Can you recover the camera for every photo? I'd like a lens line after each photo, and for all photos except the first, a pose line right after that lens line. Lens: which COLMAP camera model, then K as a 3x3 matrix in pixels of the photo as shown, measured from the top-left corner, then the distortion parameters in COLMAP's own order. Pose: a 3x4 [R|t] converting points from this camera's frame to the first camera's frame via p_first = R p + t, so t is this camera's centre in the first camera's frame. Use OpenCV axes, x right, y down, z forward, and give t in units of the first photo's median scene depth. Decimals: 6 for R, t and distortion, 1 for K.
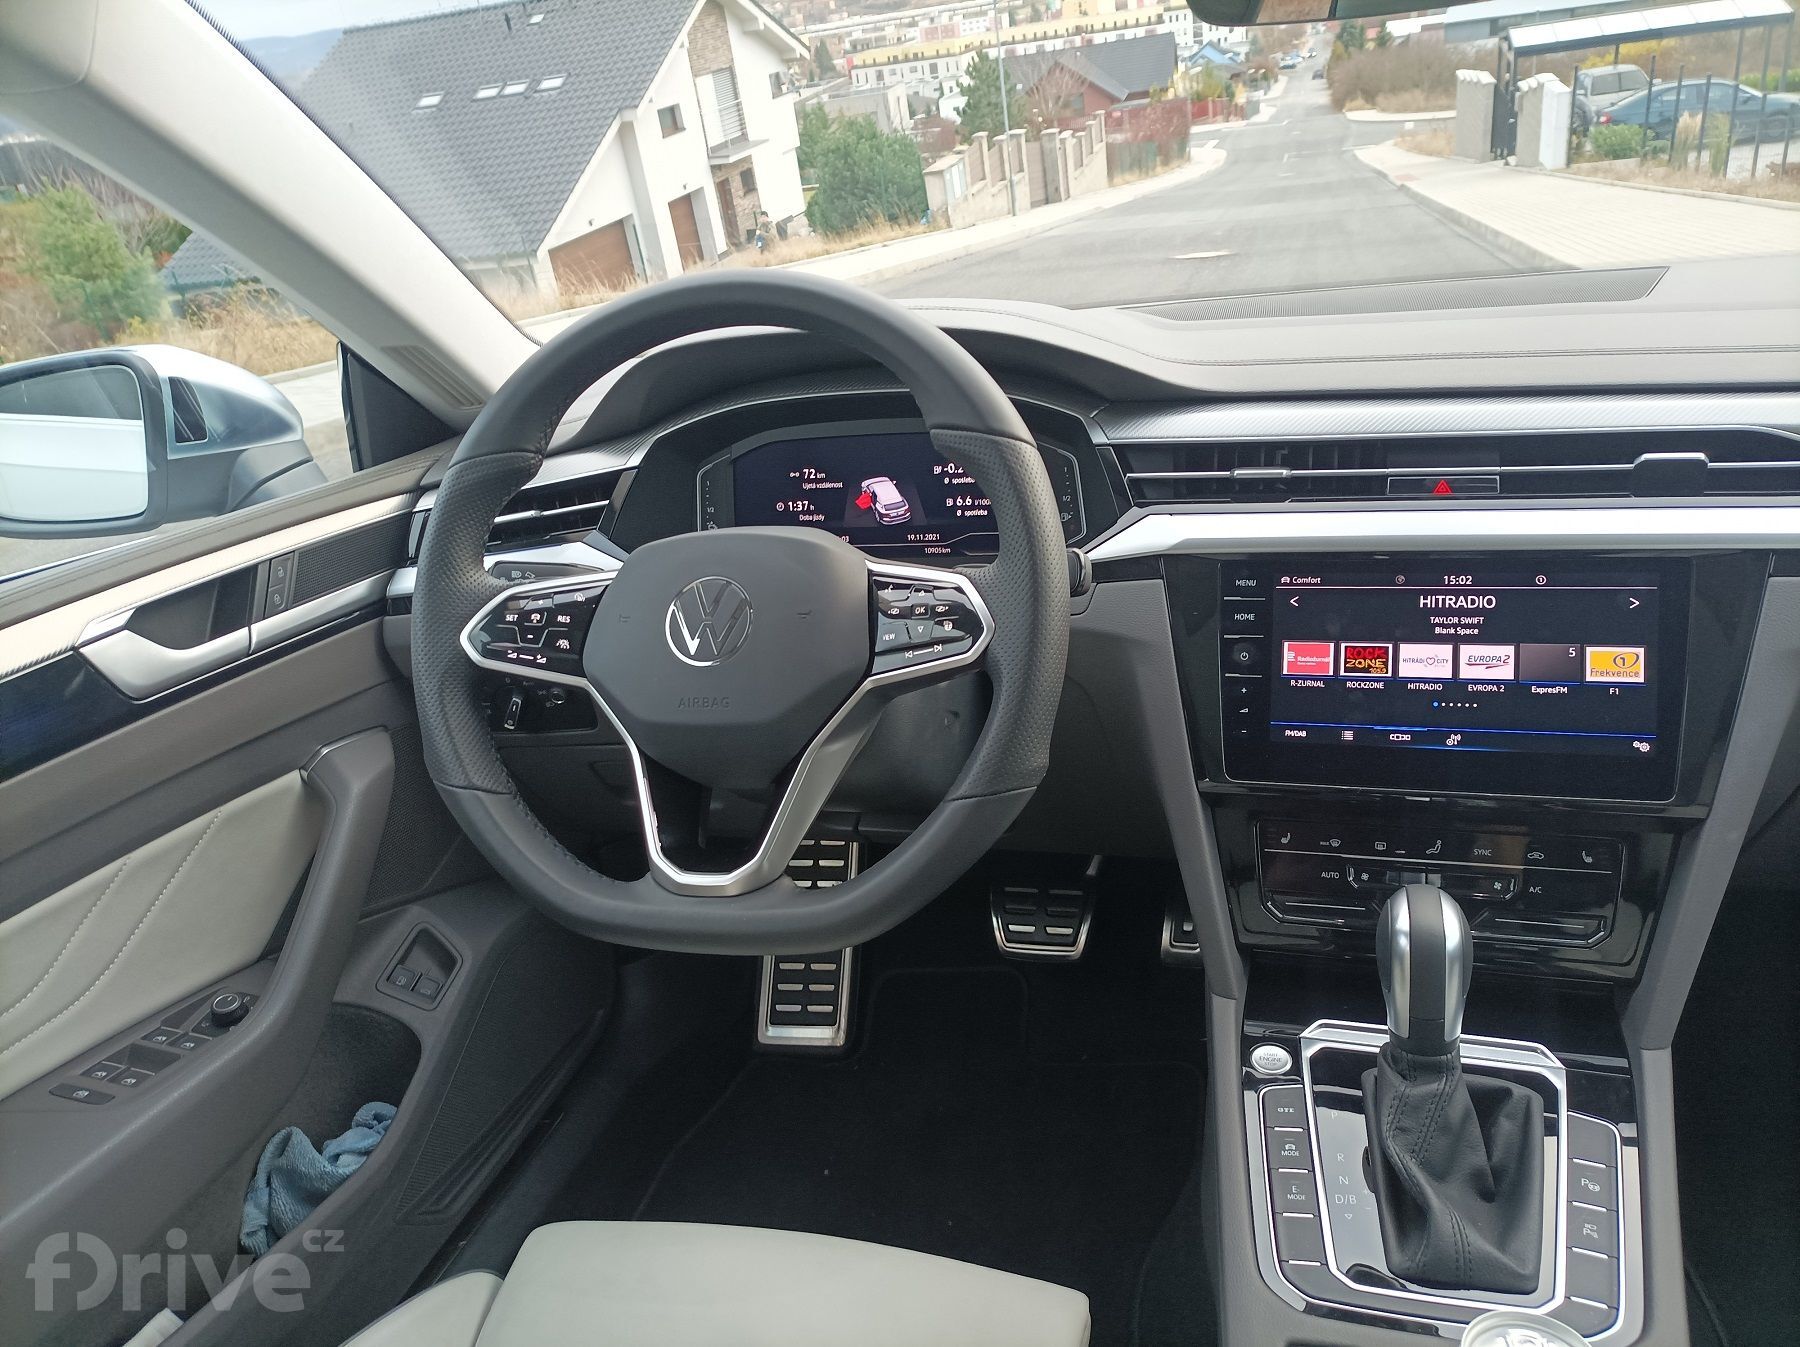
lens RADIAL K [[1424.0, 0, 900.0], [0, 1424.0, 673.5], [0, 0, 1]] dist [0.003633, 0.001026]
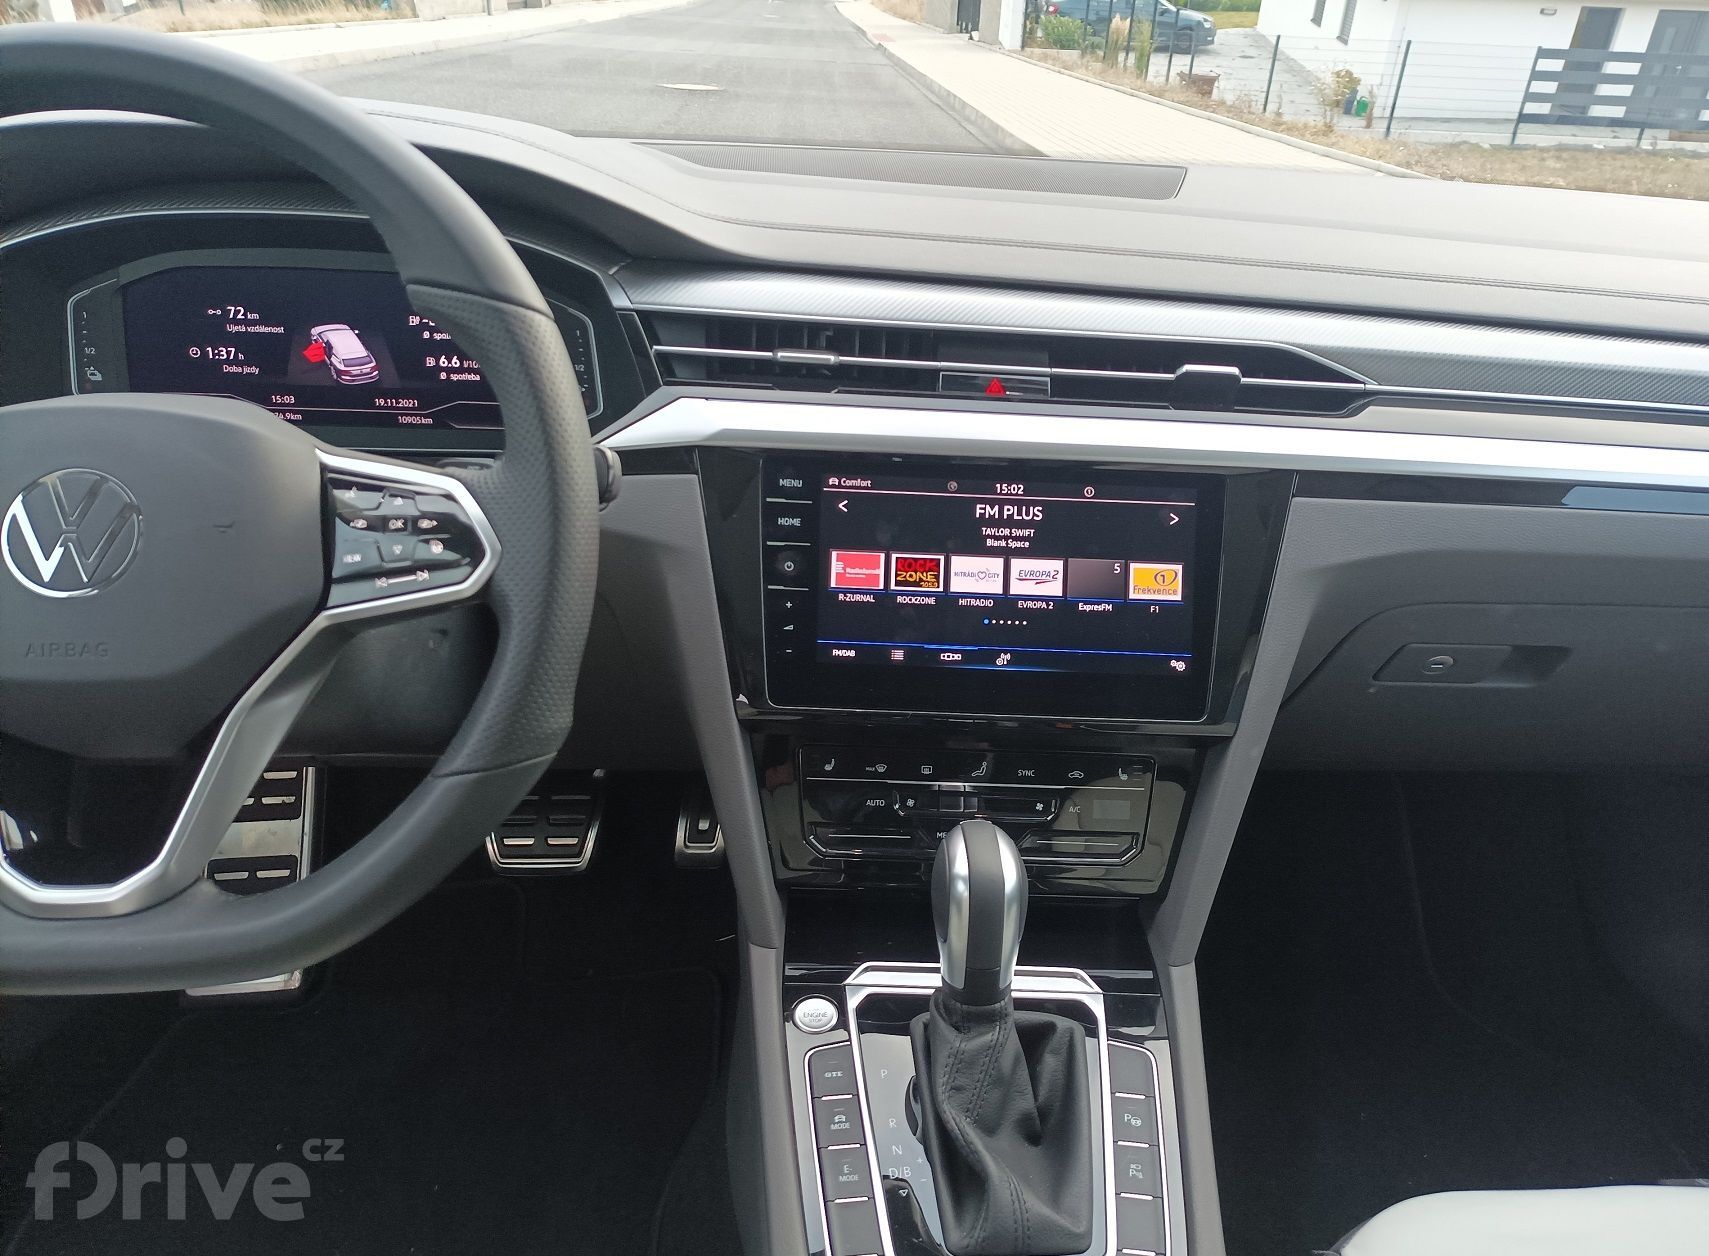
lens RADIAL K [[1377.0, 0, 934.2], [0, 1377.0, 628.5], [0, 0, 1]] dist [0.073521, -0.091657]
pose [[0.925893, -0.011617, 0.377608, -0.000817], [-0.021581, 0.996268, 0.083567, -0.048425], [-0.377170, -0.085523, 0.922187, 0.168098]]
